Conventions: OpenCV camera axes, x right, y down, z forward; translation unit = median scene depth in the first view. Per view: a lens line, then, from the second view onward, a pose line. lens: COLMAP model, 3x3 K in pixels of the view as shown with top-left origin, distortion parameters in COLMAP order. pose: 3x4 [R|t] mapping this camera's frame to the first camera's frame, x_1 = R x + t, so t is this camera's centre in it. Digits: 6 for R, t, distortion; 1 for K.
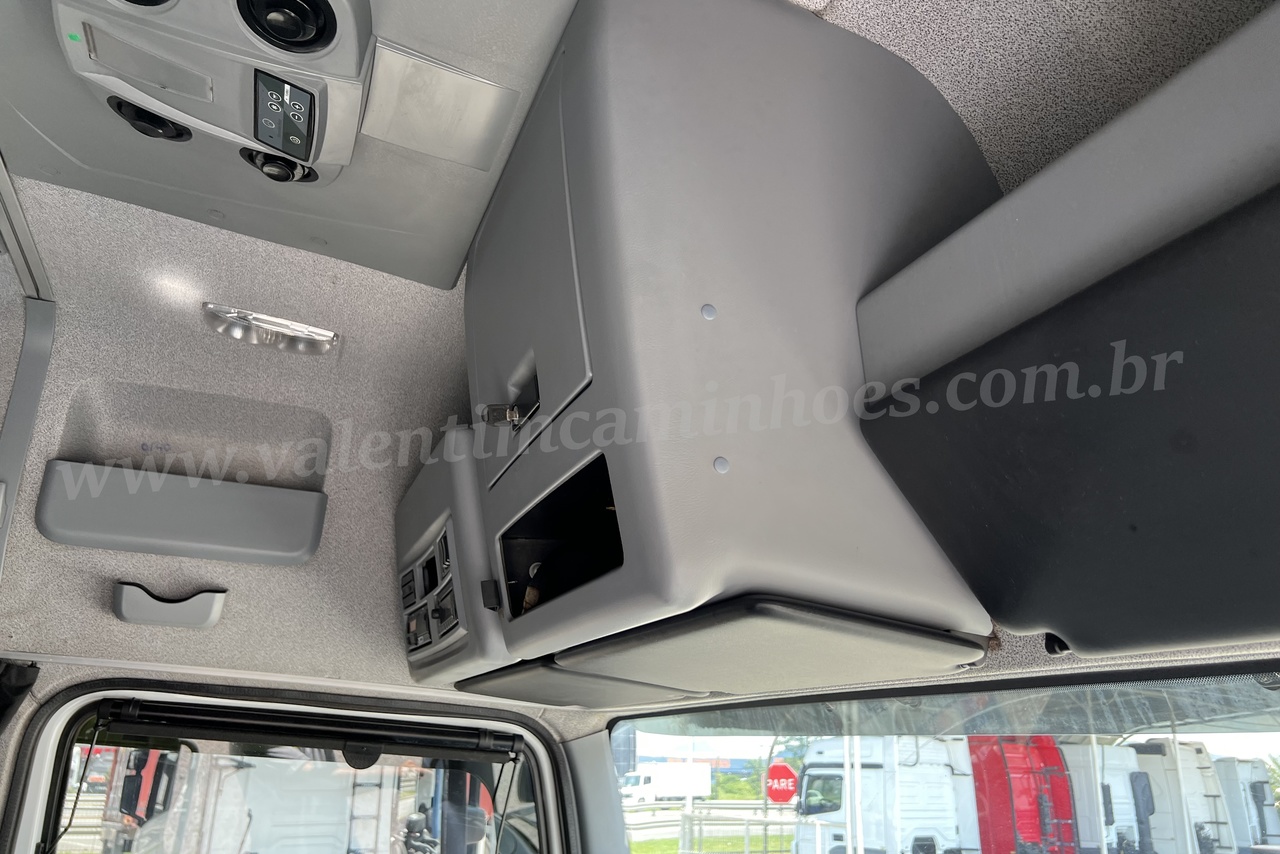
lens RADIAL K [[954.6, 0, 632.2], [0, 954.6, 427.9], [0, 0, 1]] dist [0.062305, -0.072530]
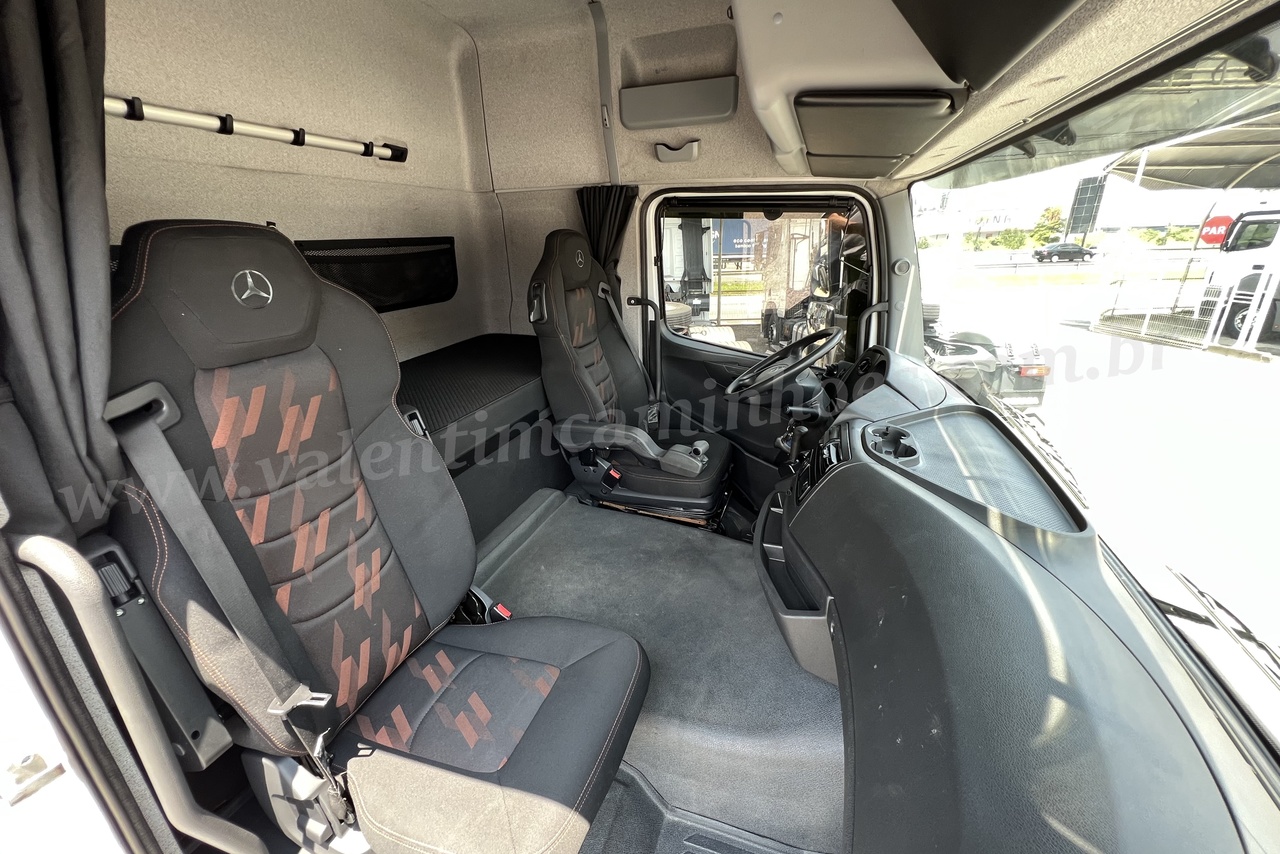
lens RADIAL K [[529.3, 0, 640.0], [0, 529.3, 427.0], [0, 0, 1]] dist [-0.006549, -0.000248]
pose [[0.770892, 0.162033, -0.616012, 0.295752], [0.259465, 0.803350, 0.536010, 0.016302], [0.581724, -0.573039, 0.577255, -0.118586]]
